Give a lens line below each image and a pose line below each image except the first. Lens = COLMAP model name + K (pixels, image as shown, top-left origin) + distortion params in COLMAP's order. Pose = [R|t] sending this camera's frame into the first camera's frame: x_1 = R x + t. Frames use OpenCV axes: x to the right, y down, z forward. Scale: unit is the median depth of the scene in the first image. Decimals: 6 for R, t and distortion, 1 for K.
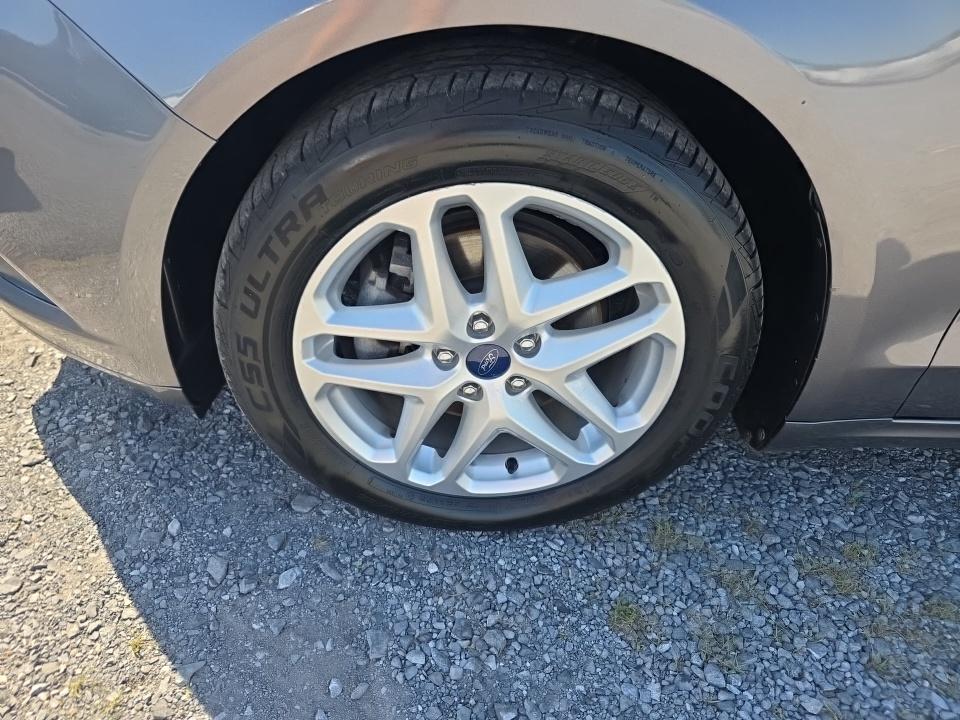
lens RADIAL K [[648.8, 0, 480.6], [0, 648.8, 360.3], [0, 0, 1]] dist [0.002632, -0.002842]
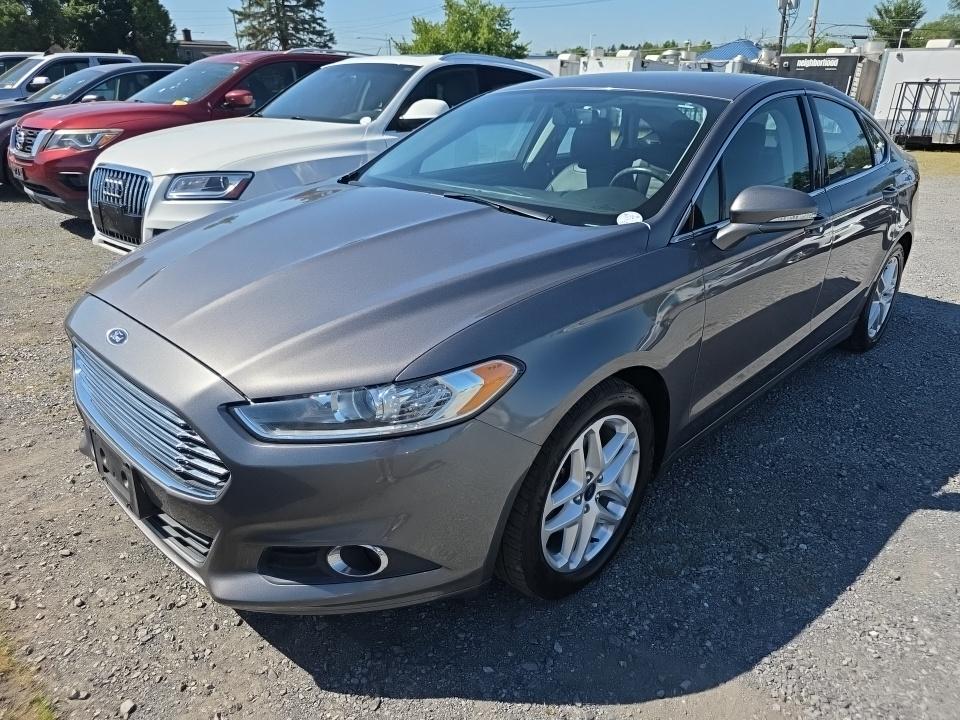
lens RADIAL K [[648.8, 0, 478.3], [0, 648.8, 363.3], [0, 0, 1]] dist [0.002632, -0.002842]
pose [[0.728292, -0.359491, 0.583401, -1.253154], [0.464160, 0.885097, -0.034041, -0.435650], [-0.504129, 0.295583, 0.811471, -0.655435]]
